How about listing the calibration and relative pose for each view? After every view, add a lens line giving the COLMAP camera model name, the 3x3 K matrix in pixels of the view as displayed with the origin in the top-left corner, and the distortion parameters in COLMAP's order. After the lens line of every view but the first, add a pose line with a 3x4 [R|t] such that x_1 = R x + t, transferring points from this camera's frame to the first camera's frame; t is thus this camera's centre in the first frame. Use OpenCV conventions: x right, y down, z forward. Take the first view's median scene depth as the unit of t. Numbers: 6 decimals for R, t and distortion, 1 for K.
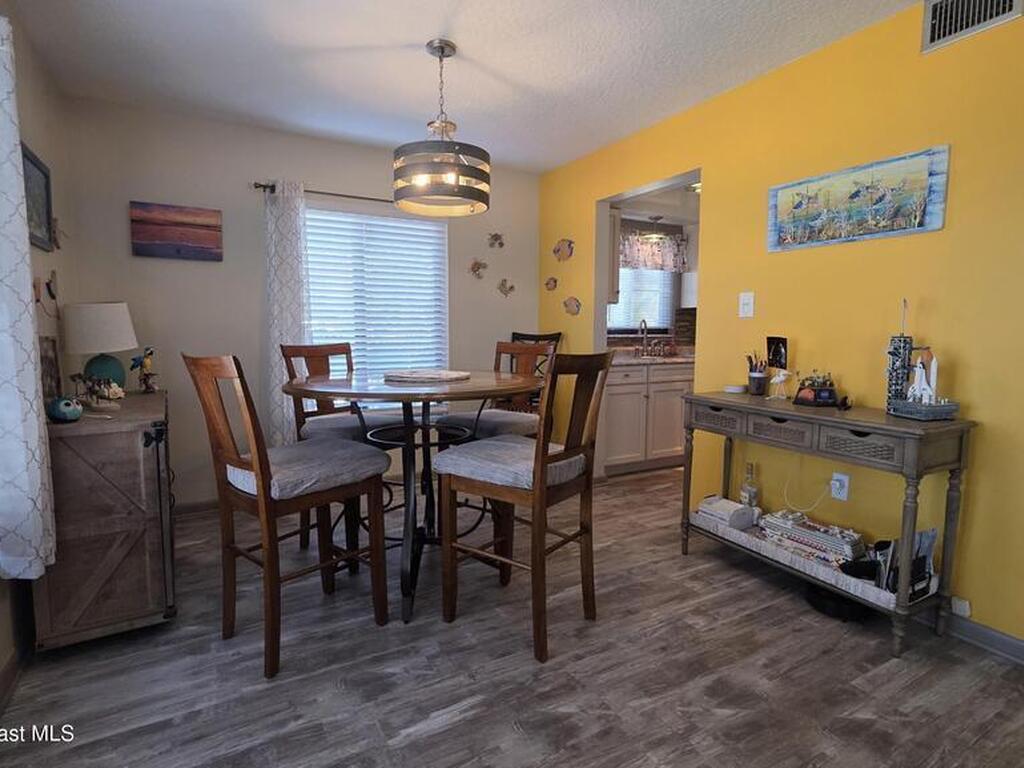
lens RADIAL K [[547.1, 0, 506.2], [0, 547.1, 375.9], [0, 0, 1]] dist [0.003942, -0.000171]
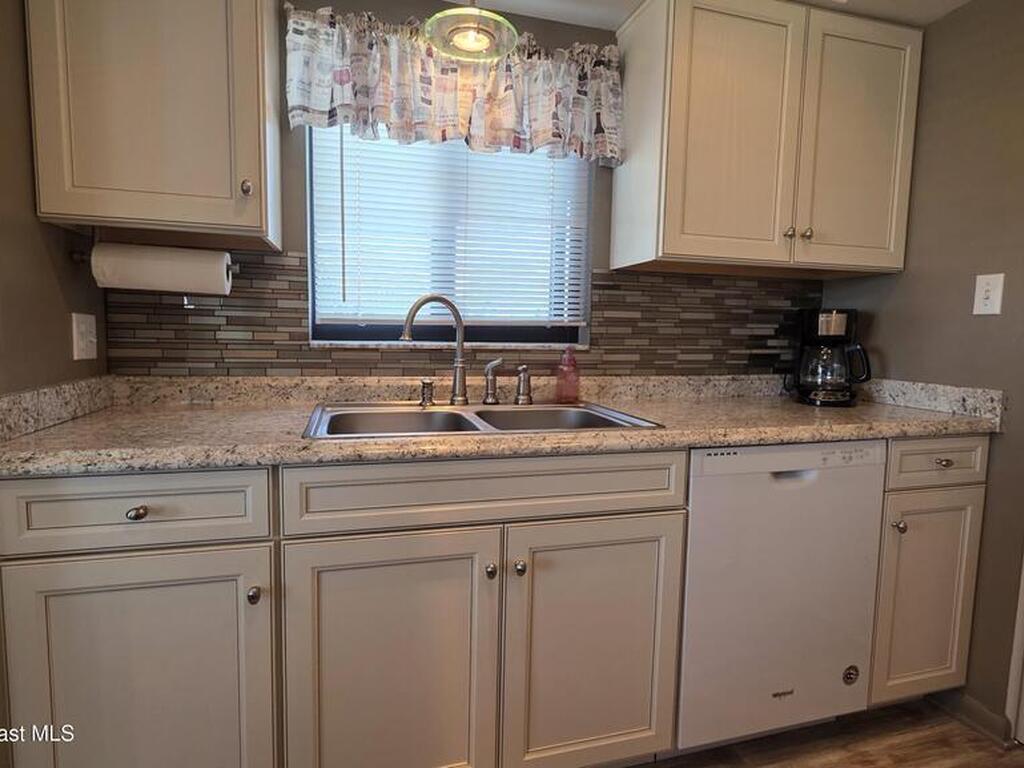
lens RADIAL K [[547.1, 0, 506.2], [0, 547.1, 375.9], [0, 0, 1]] dist [0.003942, -0.000171]
pose [[0.972807, 0.033346, -0.229205, 0.359426], [-0.034877, 0.999388, -0.002633, -0.054743], [0.228977, 0.010556, 0.973375, 0.679939]]
